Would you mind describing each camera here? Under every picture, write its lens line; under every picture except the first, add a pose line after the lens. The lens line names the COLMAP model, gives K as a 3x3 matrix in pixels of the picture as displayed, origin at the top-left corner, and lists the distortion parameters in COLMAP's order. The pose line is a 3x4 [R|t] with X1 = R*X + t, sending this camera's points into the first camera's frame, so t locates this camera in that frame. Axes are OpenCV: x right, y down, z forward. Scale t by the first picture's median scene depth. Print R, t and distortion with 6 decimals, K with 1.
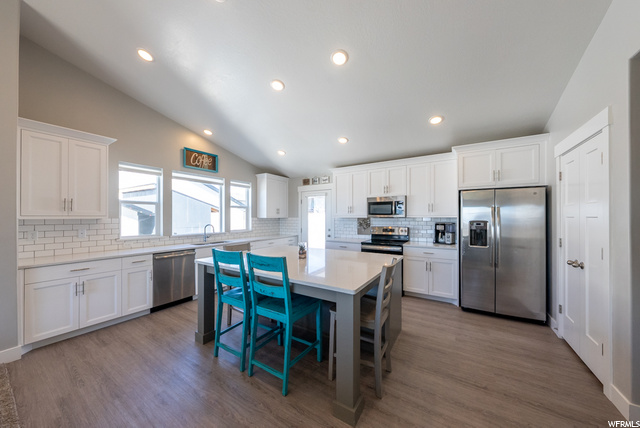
lens RADIAL K [[221.8, 0, 318.1], [0, 221.8, 217.1], [0, 0, 1]] dist [-0.001391, -0.000104]
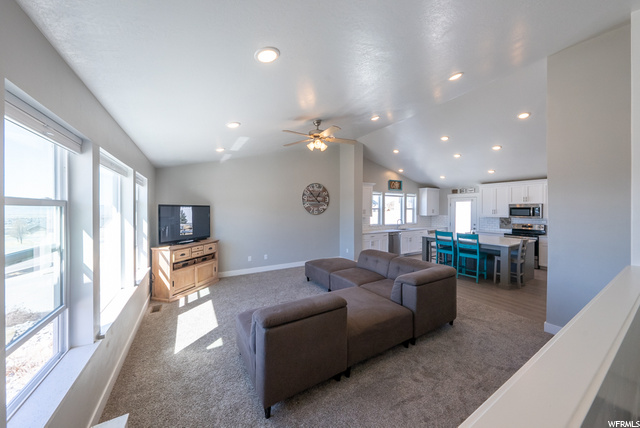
lens RADIAL K [[220.3, 0, 317.3], [0, 220.3, 210.2], [0, 0, 1]] dist [-0.002010, -0.000117]
pose [[0.892716, 0.007028, -0.450565, -0.271989], [-0.002648, 0.999943, 0.010351, -0.060519], [0.450612, -0.008047, 0.892684, -0.940285]]
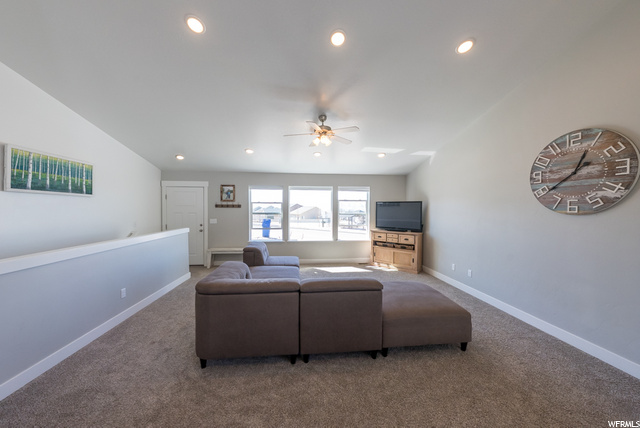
lens RADIAL K [[218.2, 0, 328.2], [0, 218.2, 213.0], [0, 0, 1]] dist [-0.010616, -0.000035]
pose [[-0.776274, 0.008588, -0.630337, -0.117646], [-0.000354, 0.999901, 0.014058, -0.026147], [0.630395, 0.011136, -0.776195, 0.445444]]
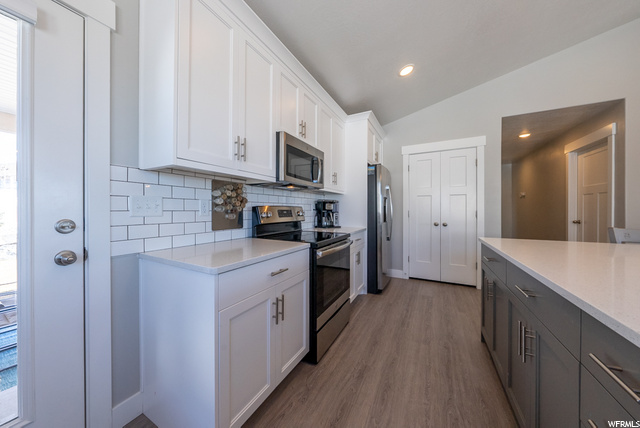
lens RADIAL K [[220.3, 0, 317.3], [0, 220.3, 210.2], [0, 0, 1]] dist [-0.002010, -0.000117]
pose [[-0.077316, 0.001256, 0.997006, -0.177879], [-0.000116, 0.999999, -0.001269, 0.054424], [-0.997007, -0.000214, -0.077316, 0.979607]]
